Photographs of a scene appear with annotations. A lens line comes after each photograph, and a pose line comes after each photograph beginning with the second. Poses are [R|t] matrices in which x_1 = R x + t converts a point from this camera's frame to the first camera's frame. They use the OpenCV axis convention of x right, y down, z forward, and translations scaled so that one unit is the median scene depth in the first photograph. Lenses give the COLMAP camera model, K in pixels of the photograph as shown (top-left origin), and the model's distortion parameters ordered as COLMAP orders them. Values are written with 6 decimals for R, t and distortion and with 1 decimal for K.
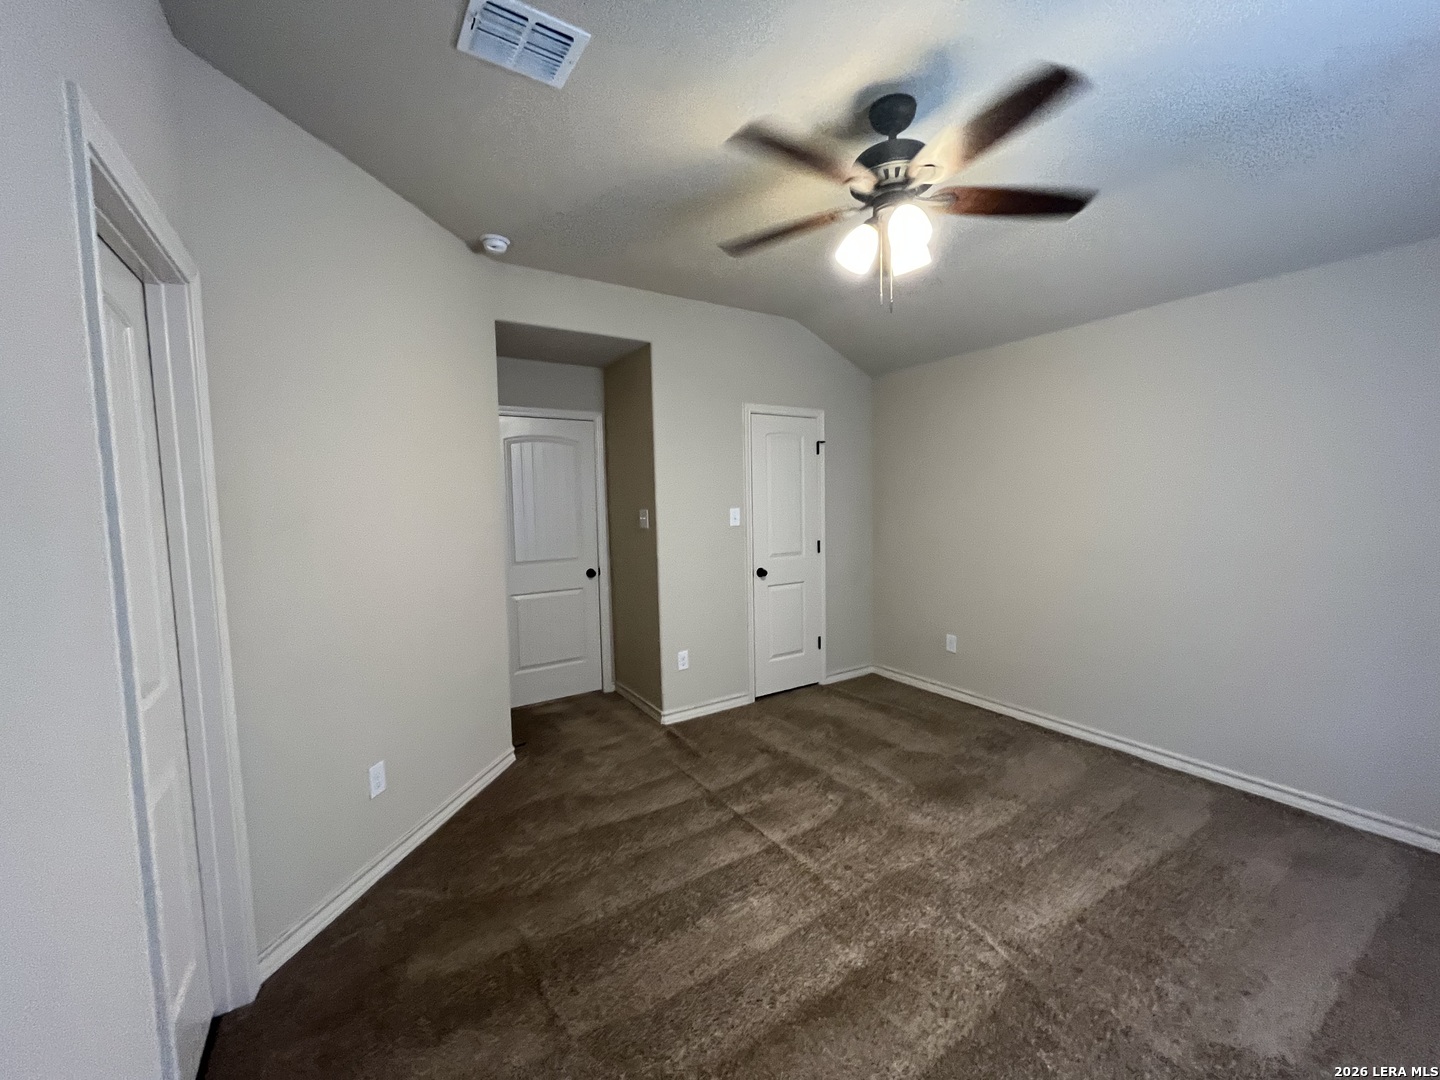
lens RADIAL K [[578.1, 0, 722.3], [0, 578.1, 541.4], [0, 0, 1]] dist [0.000123, -0.000550]
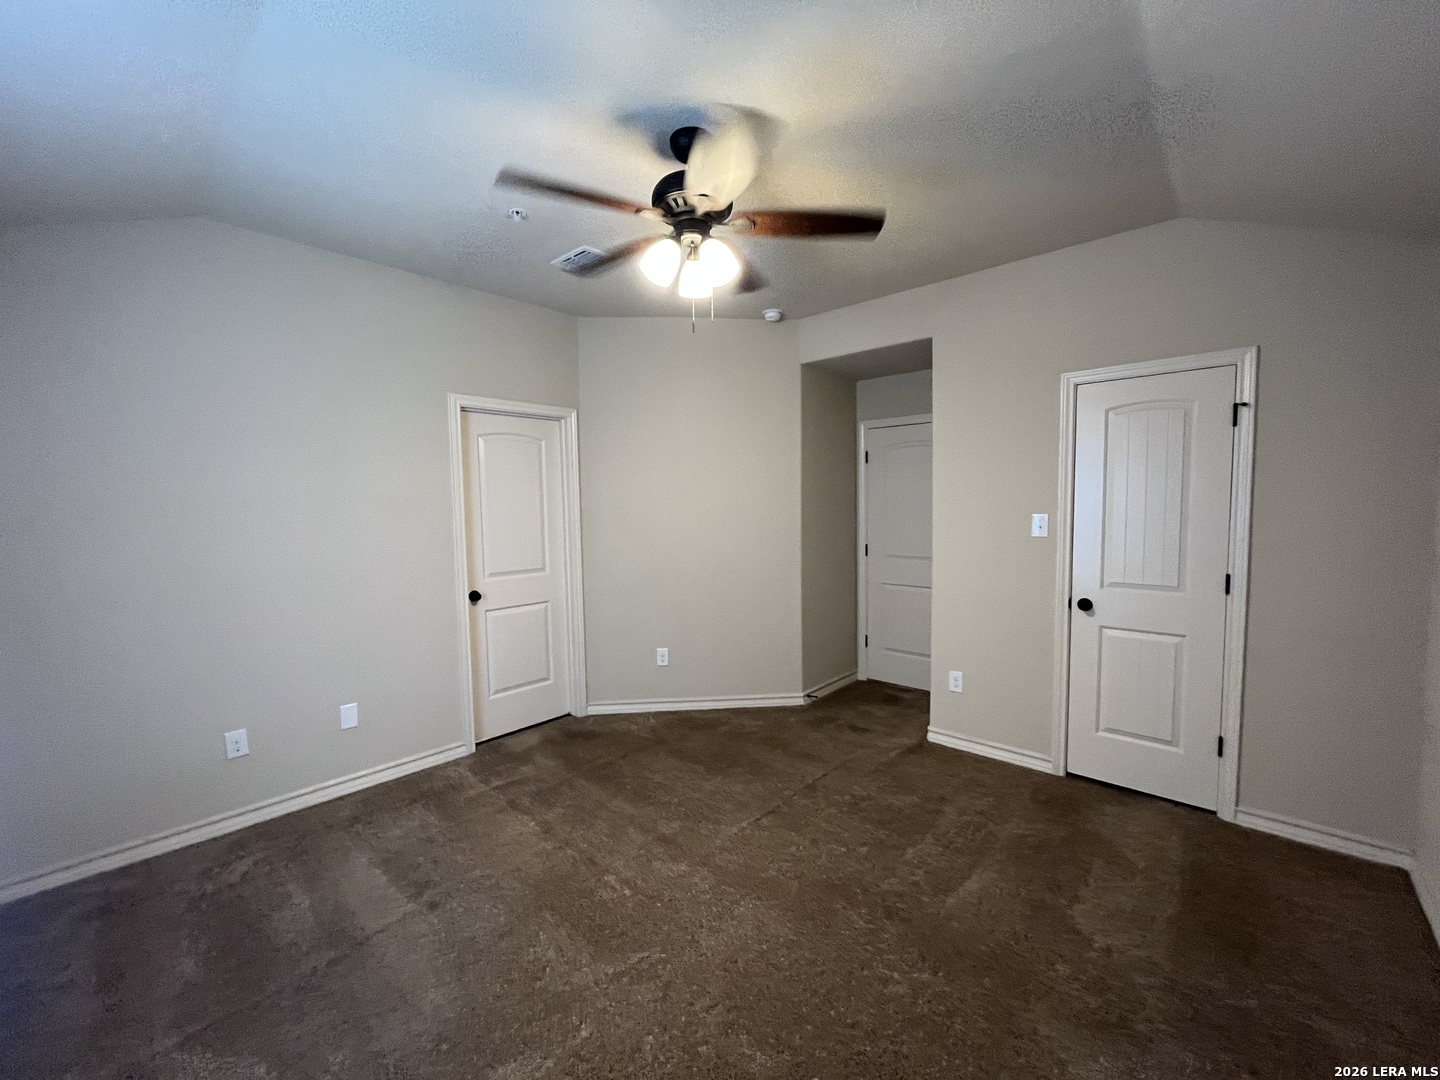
lens RADIAL K [[578.1, 0, 720.6], [0, 578.1, 540.7], [0, 0, 1]] dist [0.000123, -0.000550]
pose [[0.263932, 0.073783, -0.961715, 0.656701], [-0.069262, 0.995946, 0.057401, -0.036131], [0.962051, 0.051460, 0.267973, 0.382209]]
